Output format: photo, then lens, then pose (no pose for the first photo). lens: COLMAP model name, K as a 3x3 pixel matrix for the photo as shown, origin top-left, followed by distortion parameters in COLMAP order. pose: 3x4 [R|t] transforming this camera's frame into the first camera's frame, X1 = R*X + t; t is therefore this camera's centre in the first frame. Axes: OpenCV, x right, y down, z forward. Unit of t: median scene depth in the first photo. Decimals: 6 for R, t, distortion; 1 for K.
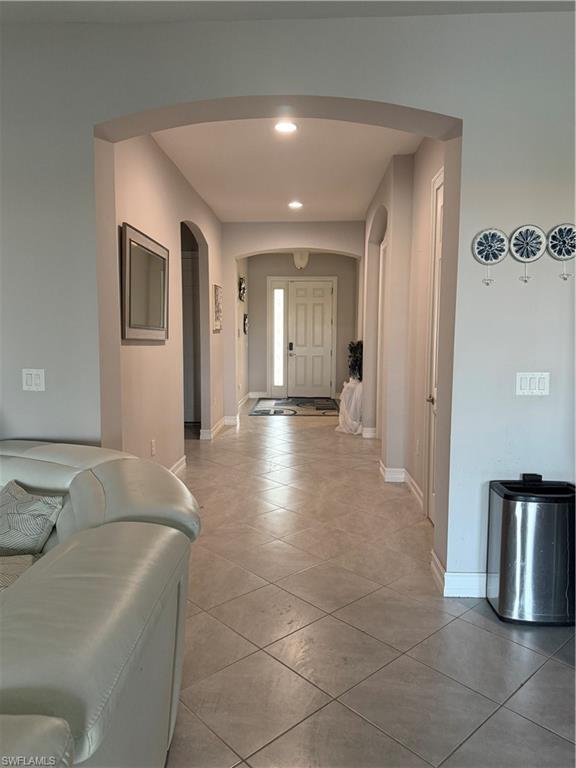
lens RADIAL K [[526.9, 0, 293.9], [0, 526.9, 380.9], [0, 0, 1]] dist [0.035699, -0.029301]
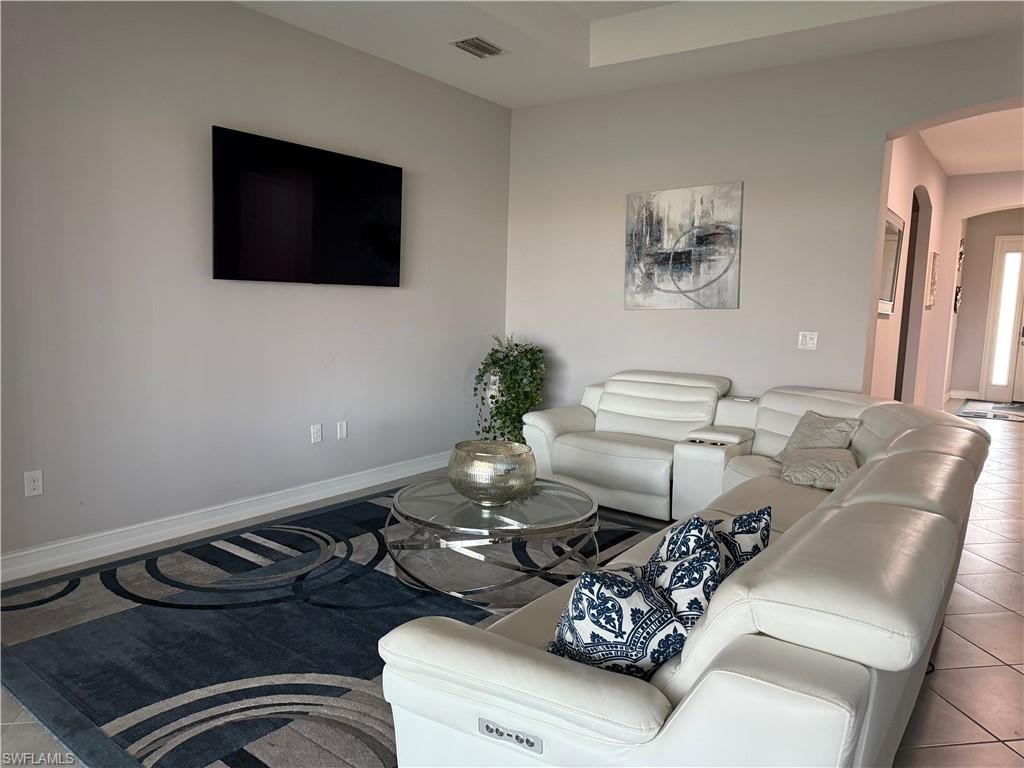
lens RADIAL K [[702.6, 0, 514.2], [0, 702.6, 388.9], [0, 0, 1]] dist [0.035699, -0.029301]
pose [[0.823579, 0.077161, -0.561928, -0.046192], [-0.068172, 0.996988, 0.036985, 0.039862], [0.563089, 0.007848, 0.826359, -0.313598]]
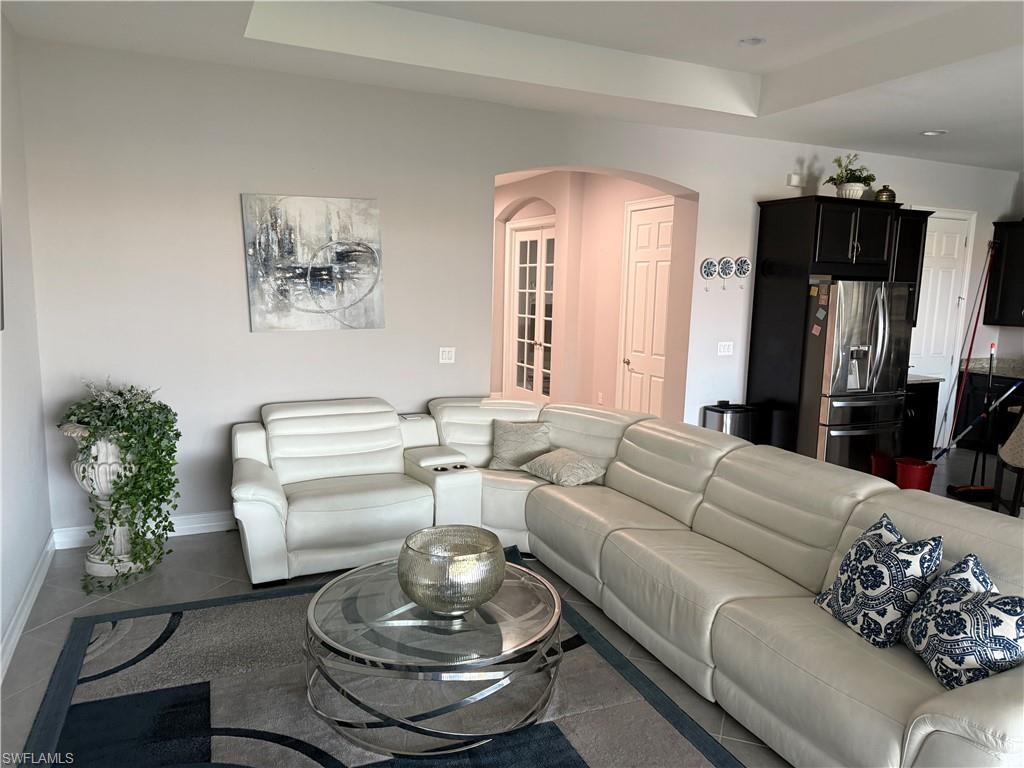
lens RADIAL K [[702.6, 0, 514.2], [0, 702.6, 380.1], [0, 0, 1]] dist [0.035699, -0.029301]
pose [[0.893486, -0.047414, 0.446582, -0.471622], [0.025583, 0.998170, 0.054792, -0.013453], [-0.448362, -0.037531, 0.893064, -0.293726]]
